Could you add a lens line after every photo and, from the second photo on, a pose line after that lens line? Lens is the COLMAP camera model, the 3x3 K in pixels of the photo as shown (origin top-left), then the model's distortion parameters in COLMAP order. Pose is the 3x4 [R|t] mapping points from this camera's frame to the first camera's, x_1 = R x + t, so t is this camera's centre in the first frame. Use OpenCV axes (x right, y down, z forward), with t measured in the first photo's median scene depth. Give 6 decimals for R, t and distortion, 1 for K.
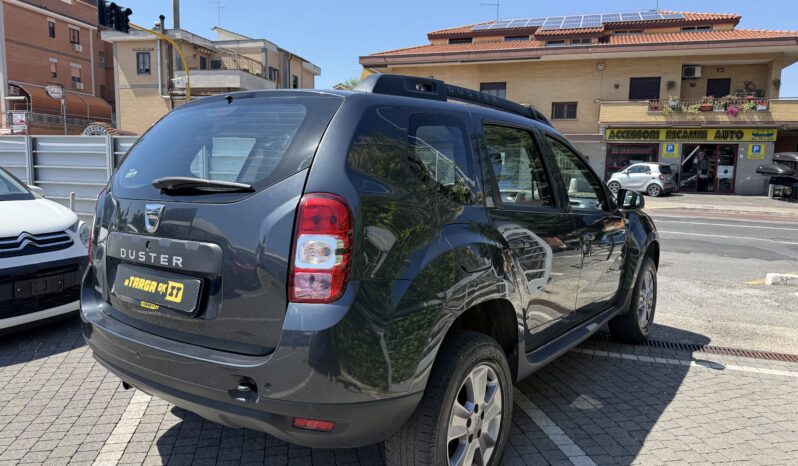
lens RADIAL K [[562.9, 0, 395.0], [0, 562.9, 235.3], [0, 0, 1]] dist [0.012050, 0.003983]
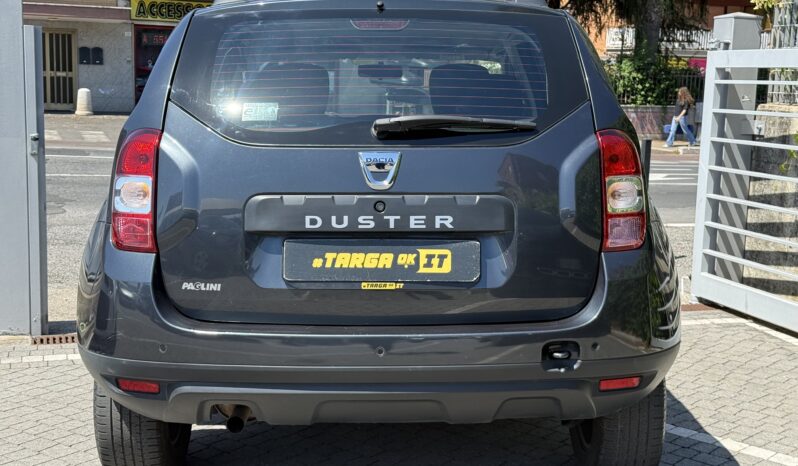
lens RADIAL K [[1096.7, 0, 399.7], [0, 1096.7, 233.2], [0, 0, 1]] dist [0.139681, 0.000000]
pose [[0.792547, -0.080724, 0.604444, -1.342907], [0.062357, 0.996732, 0.051352, -0.020666], [-0.606614, -0.003008, 0.794991, -0.191905]]
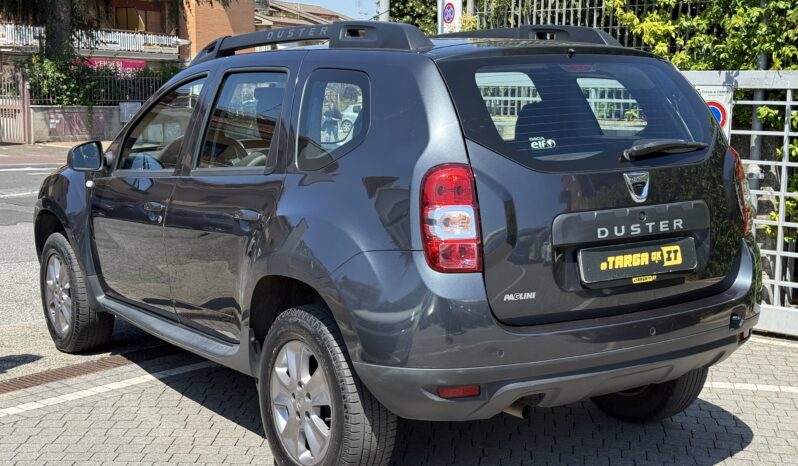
lens RADIAL K [[1096.7, 0, 393.6], [0, 1096.7, 235.7], [0, 0, 1]] dist [0.139681, 0.000000]
pose [[0.336190, -0.137265, 0.931737, -2.369839], [0.108544, 0.988376, 0.106444, -0.196939], [-0.935518, 0.065349, 0.347182, 0.768754]]
